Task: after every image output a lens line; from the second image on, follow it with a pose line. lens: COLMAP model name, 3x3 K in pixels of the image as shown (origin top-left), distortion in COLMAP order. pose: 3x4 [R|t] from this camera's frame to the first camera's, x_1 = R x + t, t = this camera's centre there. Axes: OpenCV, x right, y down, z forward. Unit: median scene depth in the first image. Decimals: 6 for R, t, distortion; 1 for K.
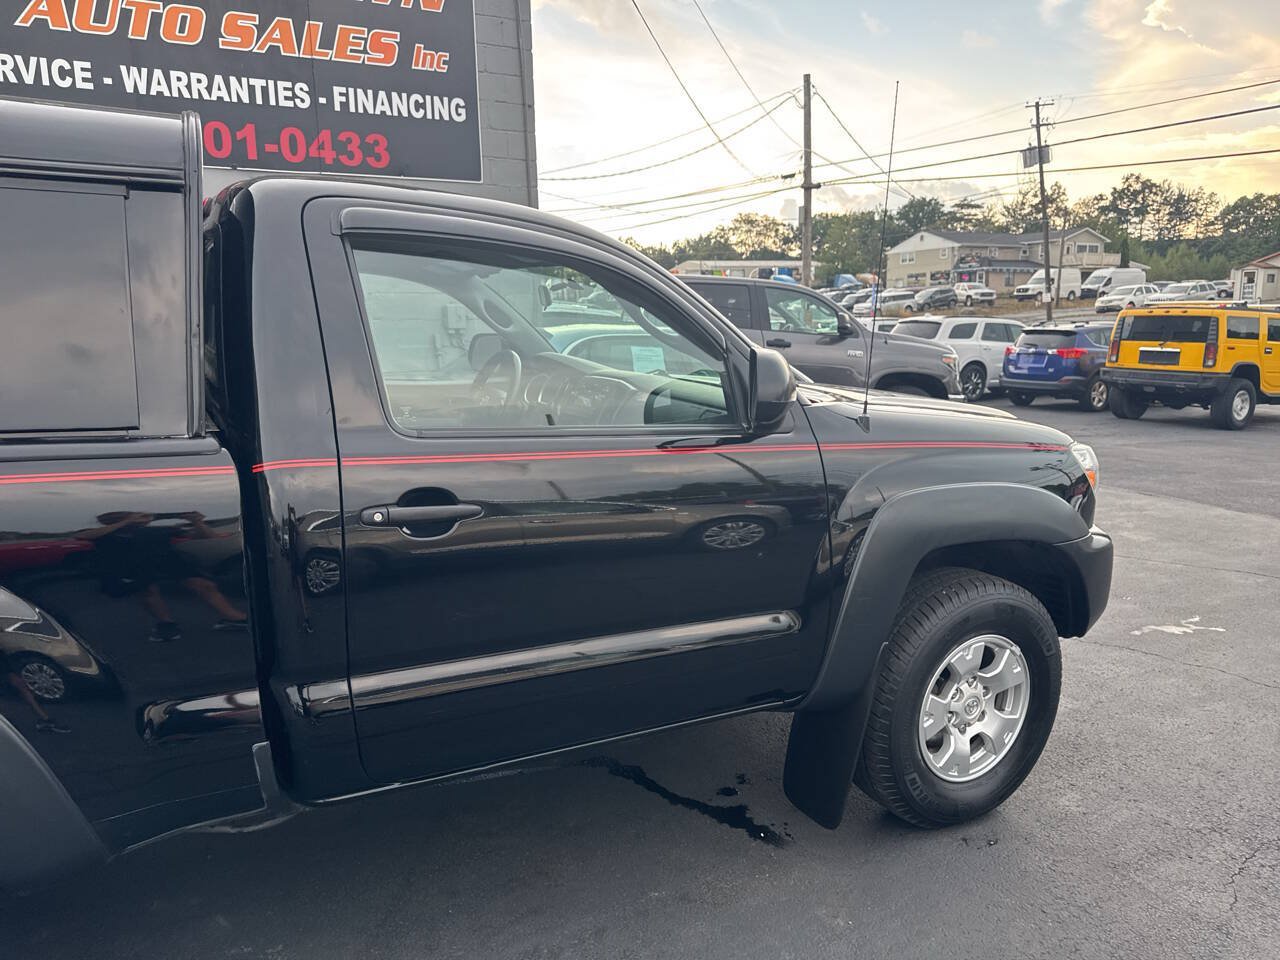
lens RADIAL K [[905.8, 0, 637.7], [0, 905.8, 482.3], [0, 0, 1]] dist [-0.019162, -0.014908]
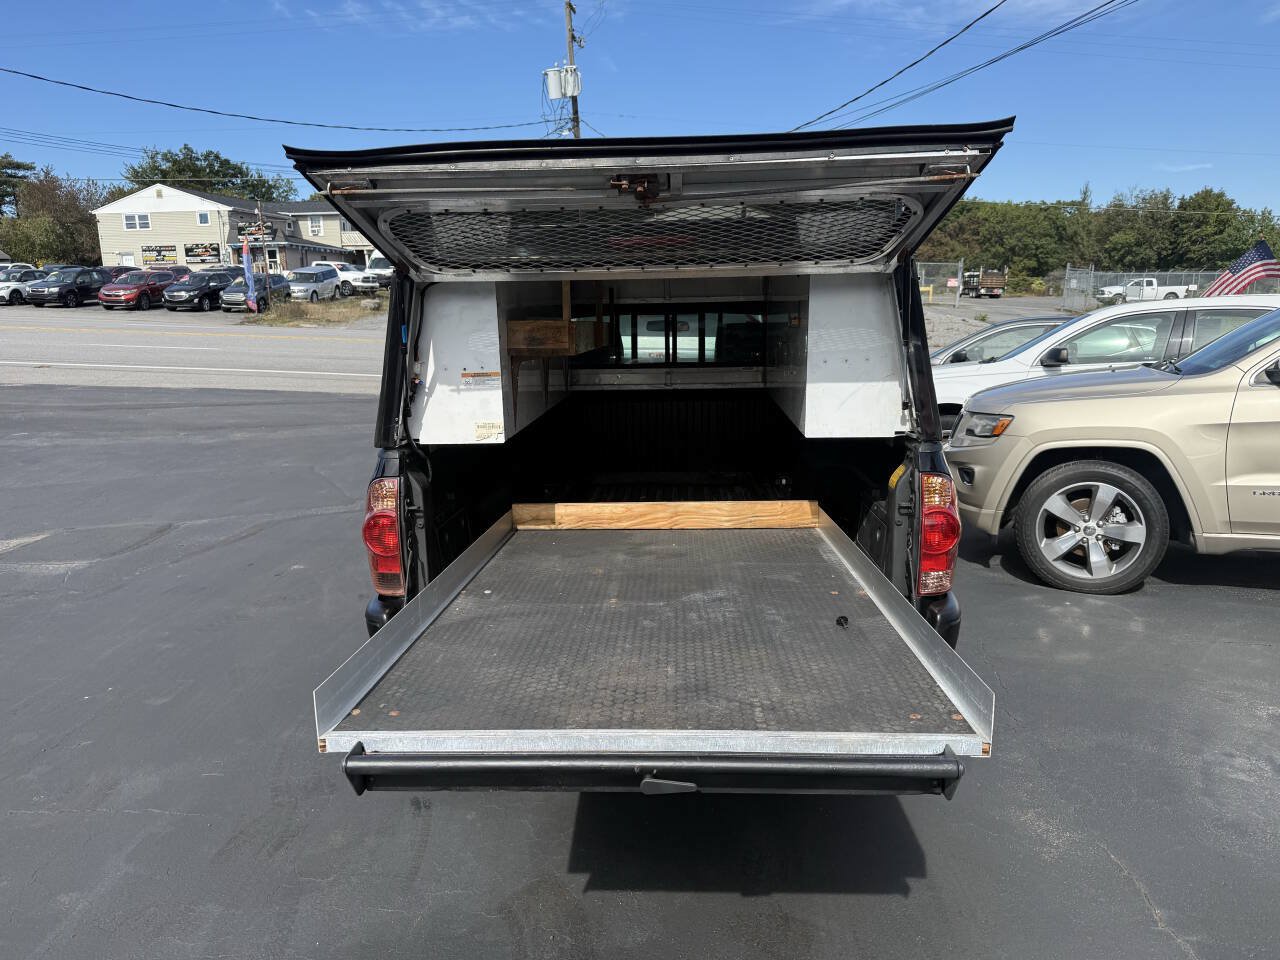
lens RADIAL K [[905.8, 0, 633.0], [0, 905.8, 473.5], [0, 0, 1]] dist [-0.019162, -0.014908]
pose [[0.486684, -0.154932, 0.859729, -0.125009], [0.155335, 0.983812, 0.089359, -0.069219], [-0.859657, 0.090056, 0.502872, 0.374219]]
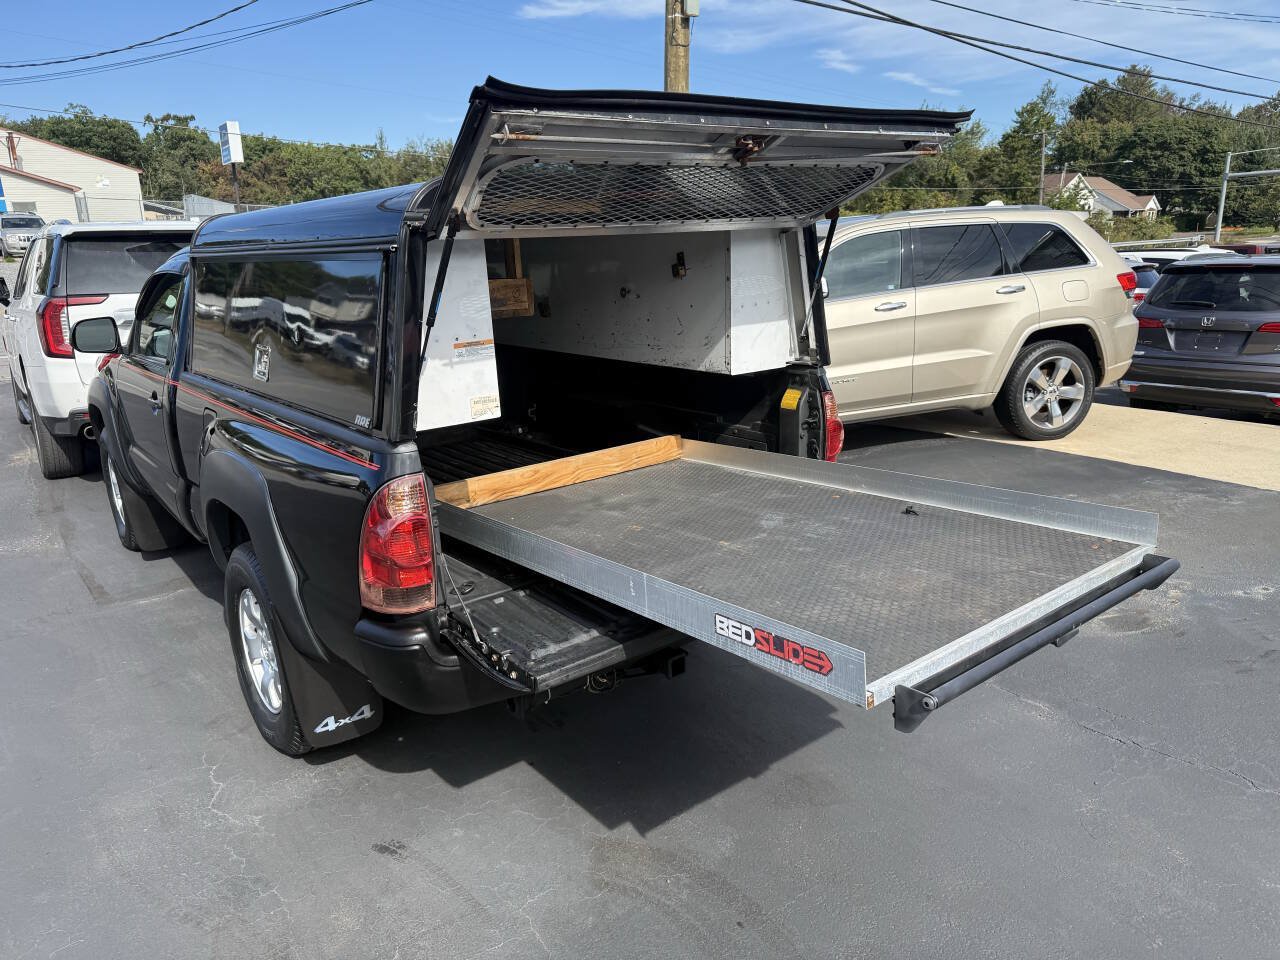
lens RADIAL K [[905.8, 0, 621.1], [0, 905.8, 488.7], [0, 0, 1]] dist [-0.019162, -0.014908]
pose [[-0.214790, -0.248871, 0.944420, -0.127742], [0.194353, 0.936757, 0.291054, -0.072678], [-0.957127, 0.246066, -0.152837, 0.390567]]
